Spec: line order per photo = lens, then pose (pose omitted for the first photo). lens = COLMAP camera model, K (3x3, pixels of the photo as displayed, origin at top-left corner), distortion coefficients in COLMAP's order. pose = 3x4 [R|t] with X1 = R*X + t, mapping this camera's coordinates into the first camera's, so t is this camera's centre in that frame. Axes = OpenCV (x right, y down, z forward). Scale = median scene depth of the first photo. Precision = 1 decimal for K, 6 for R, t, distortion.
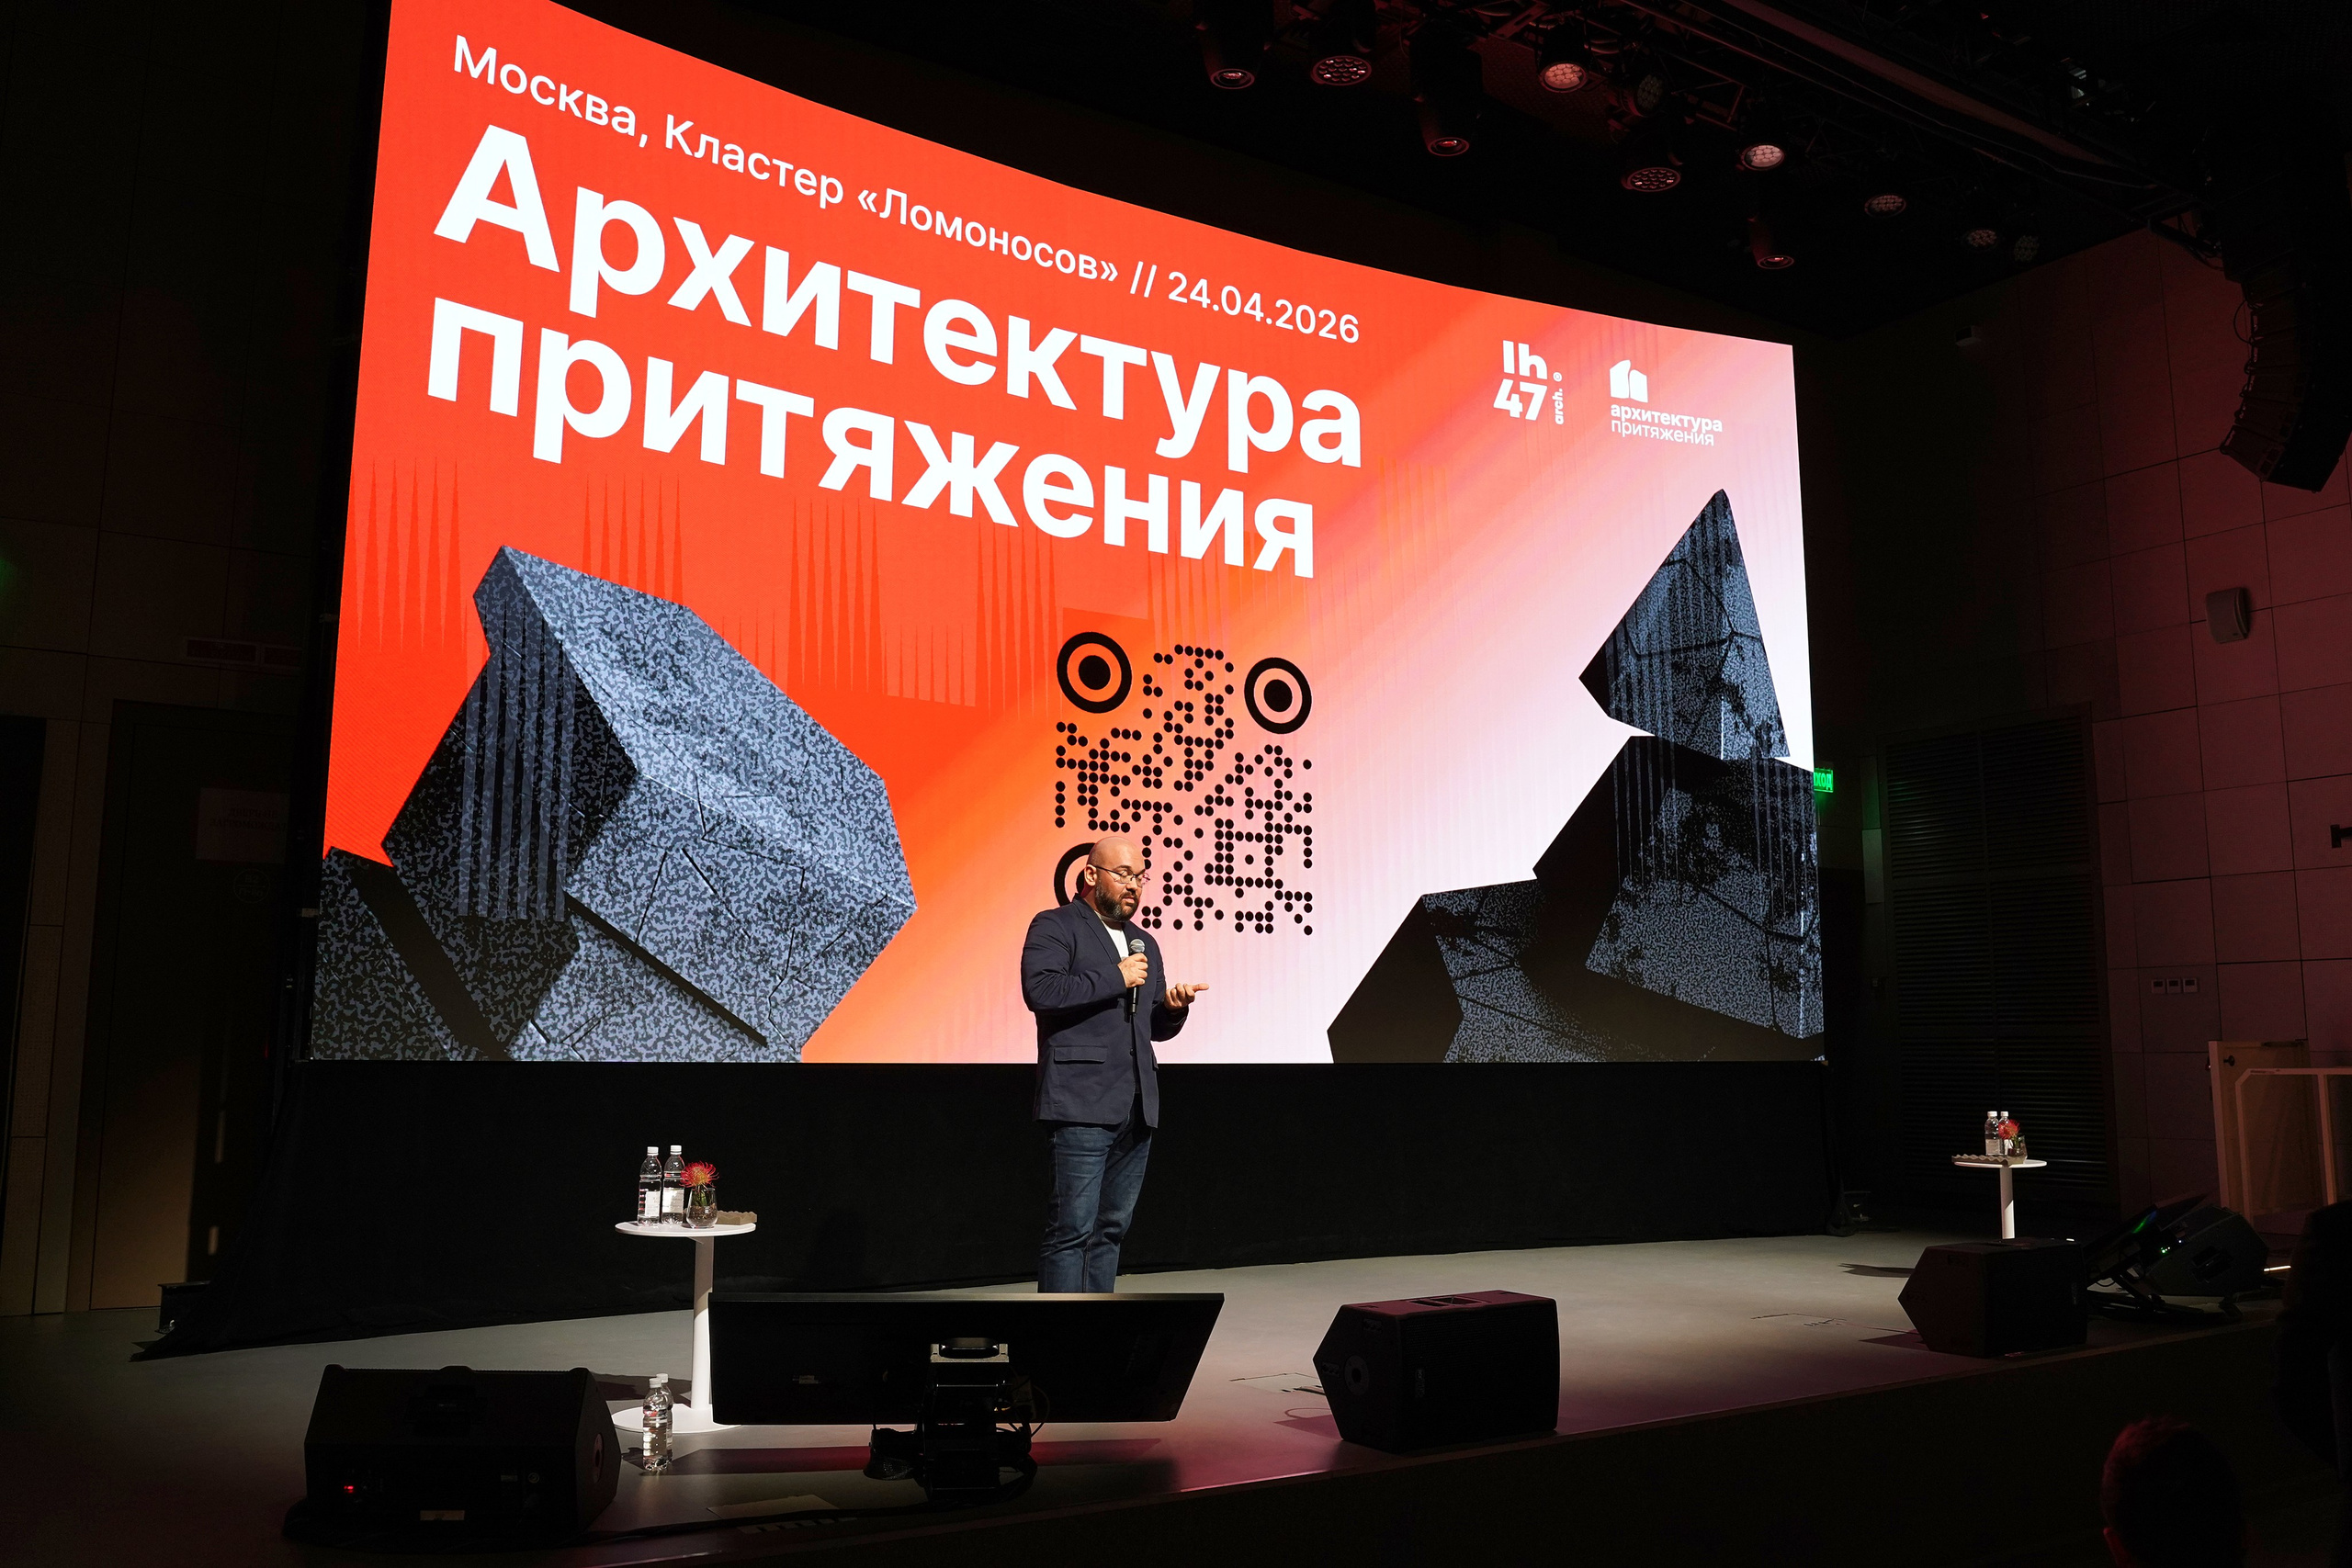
lens RADIAL K [[1883.2, 0, 1166.2], [0, 1883.2, 771.1], [0, 0, 1]] dist [-0.103955, 0.049919]
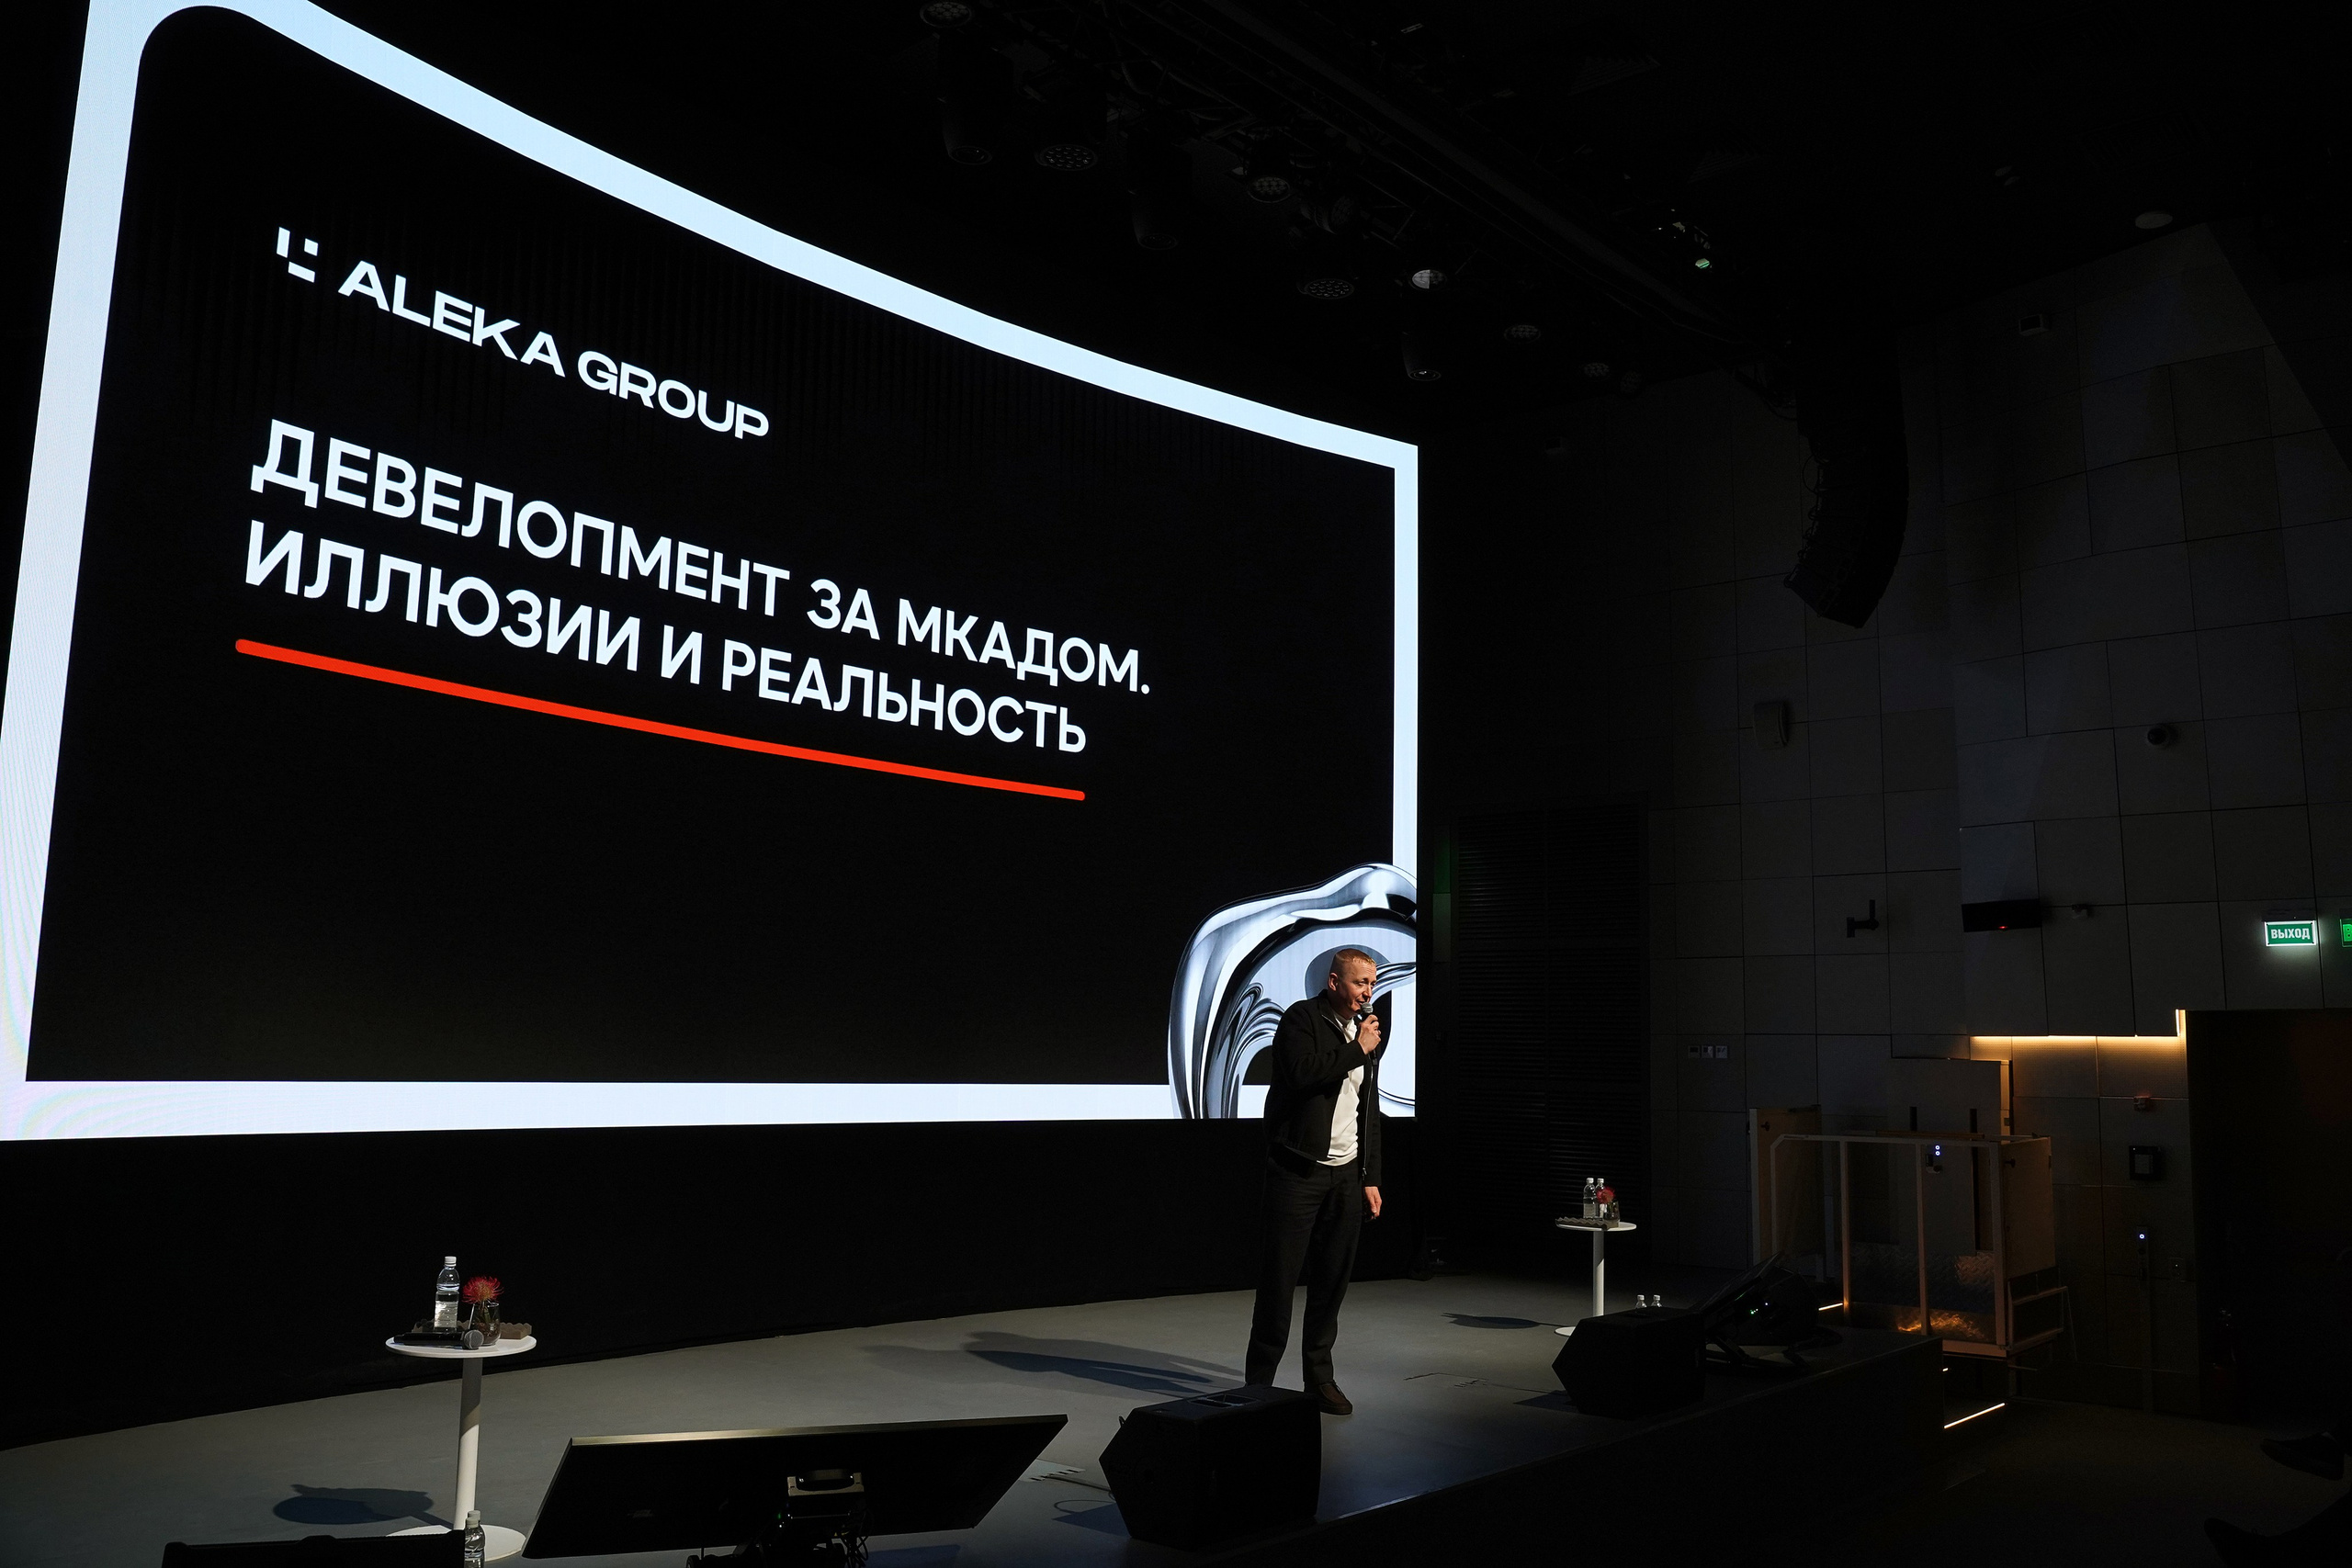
lens RADIAL K [[1883.2, 0, 1169.1], [0, 1883.2, 769.7], [0, 0, 1]] dist [-0.103955, 0.049919]
pose [[0.959326, 0.056697, 0.276549, -0.118519], [-0.057880, 0.998316, -0.003891, -0.041479], [-0.276303, -0.012274, 0.960992, -0.002657]]
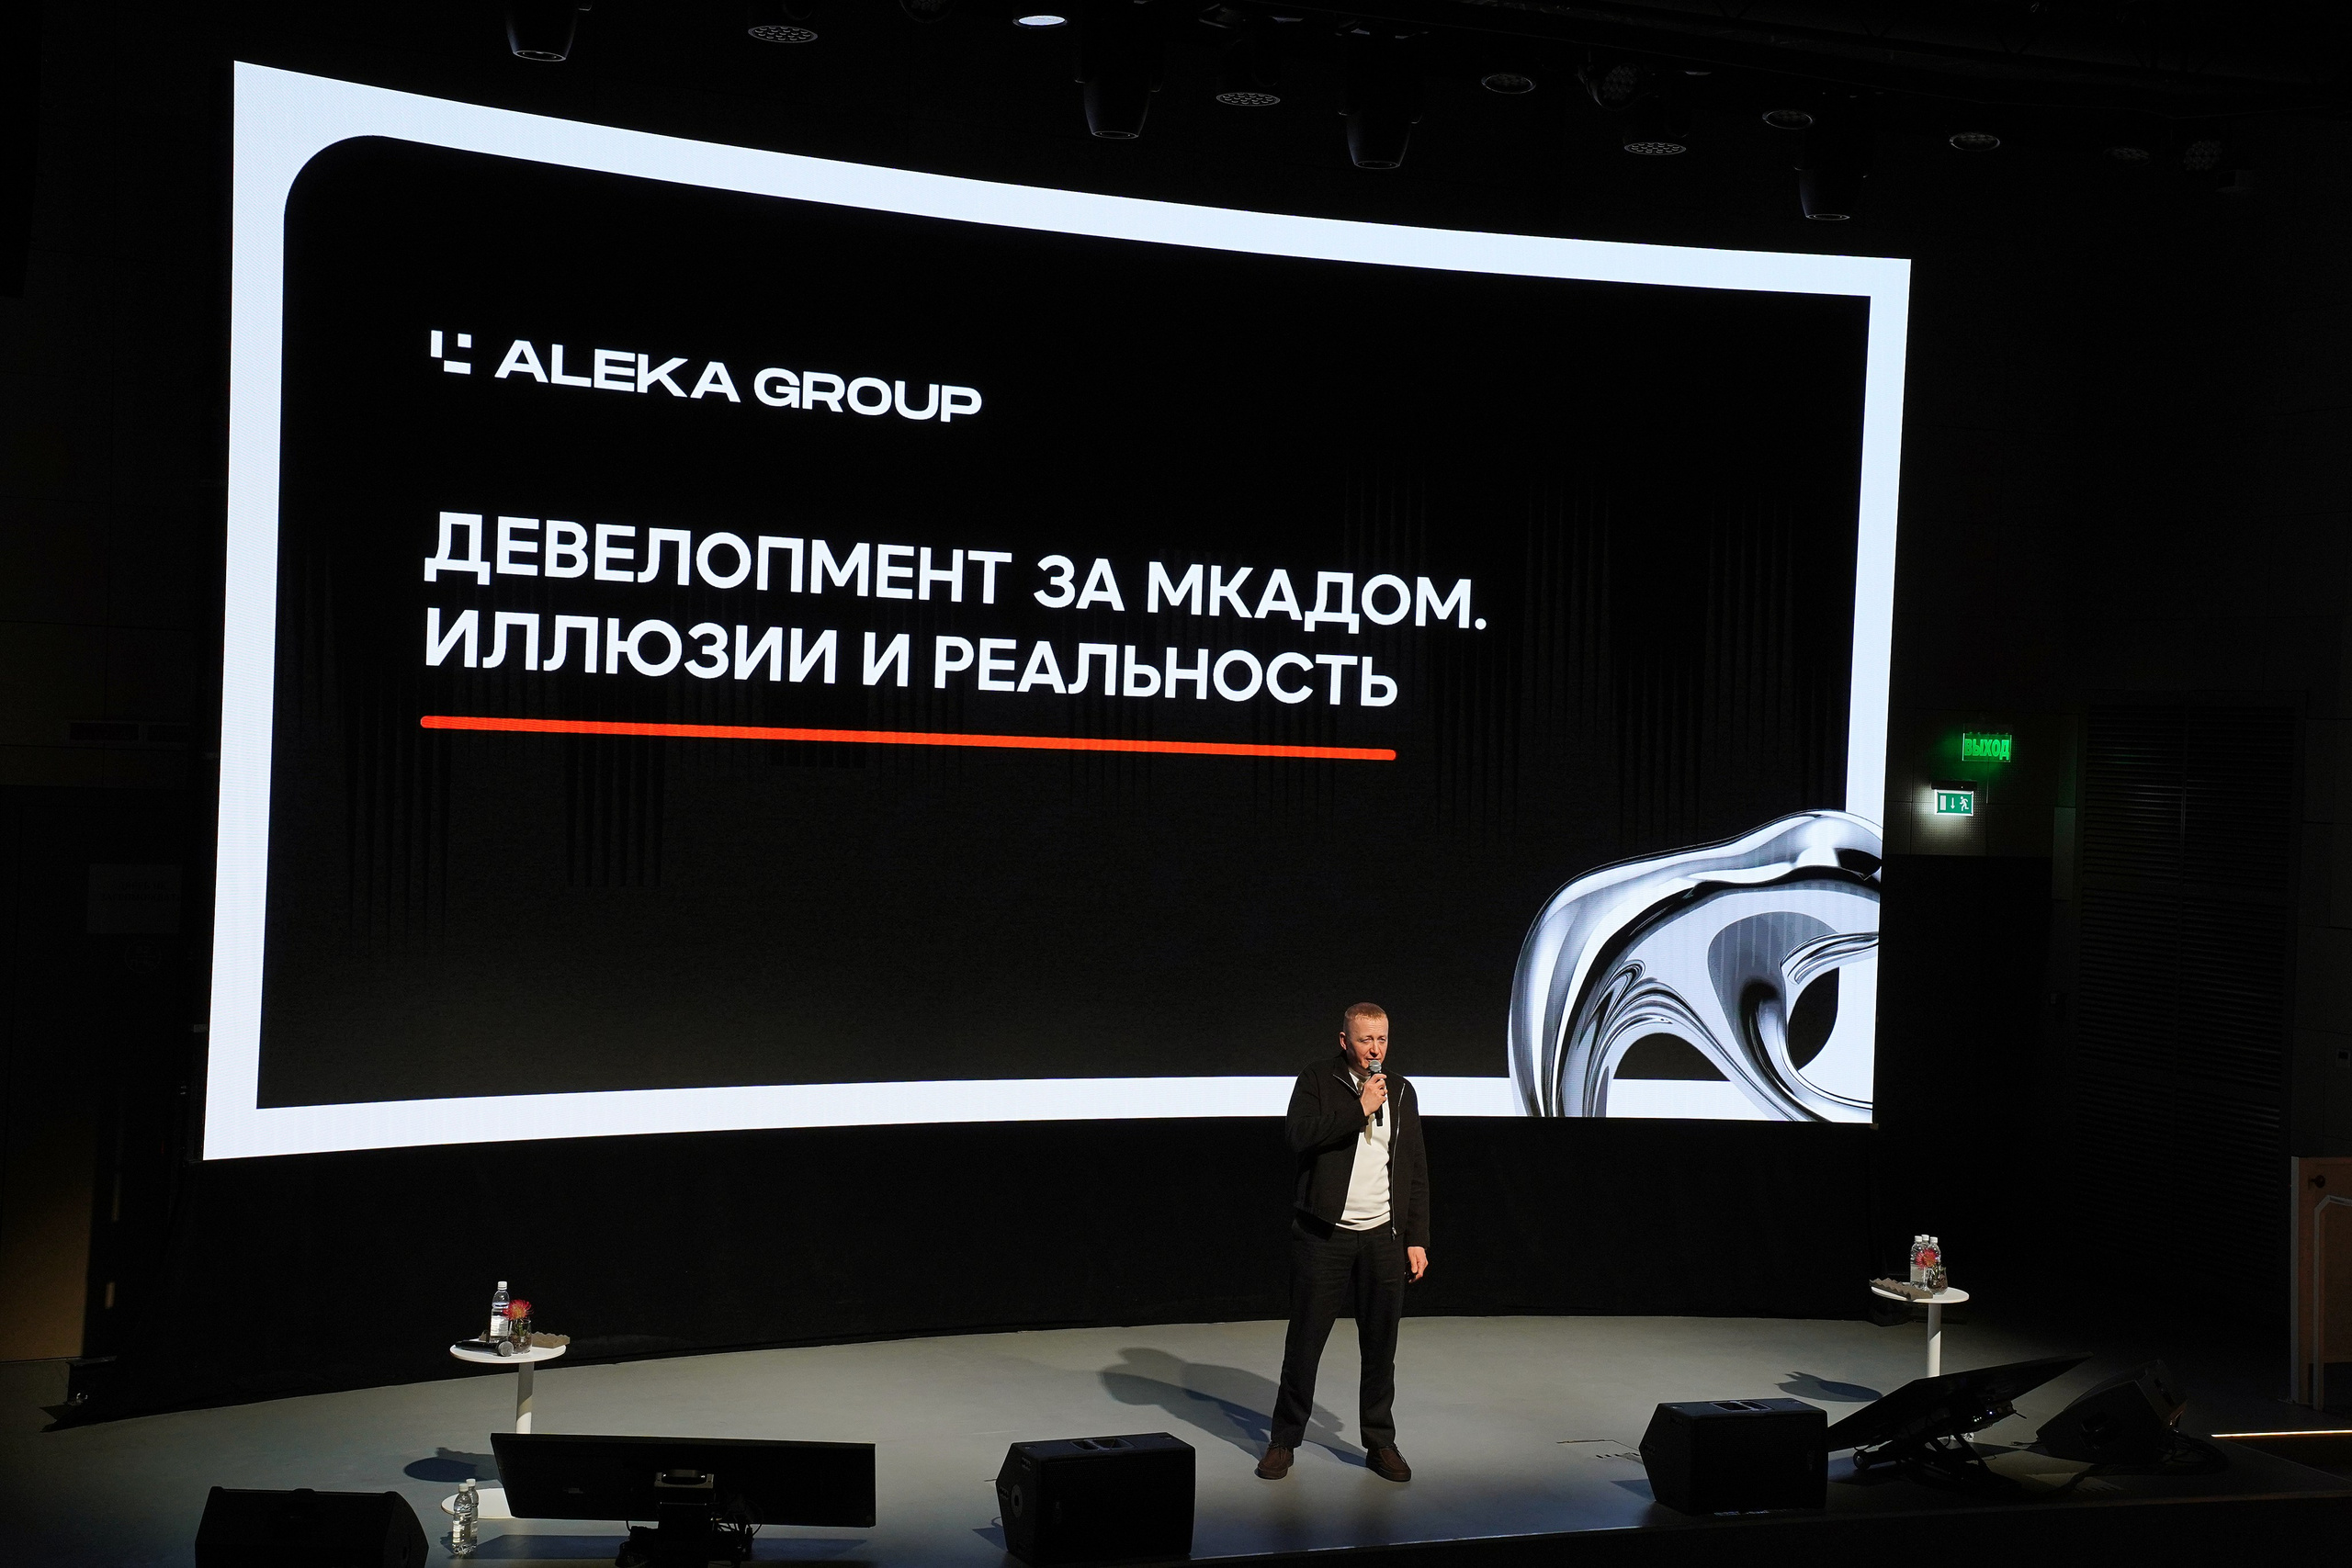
lens RADIAL K [[3145.3, 0, 1174.1], [0, 3145.3, 765.6], [0, 0, 1]] dist [0.194683, 0.000000]
pose [[0.990340, 0.035139, -0.134133, 0.284993], [-0.014088, 0.987849, 0.154776, -0.298524], [0.137942, -0.151392, 0.978802, -0.605283]]
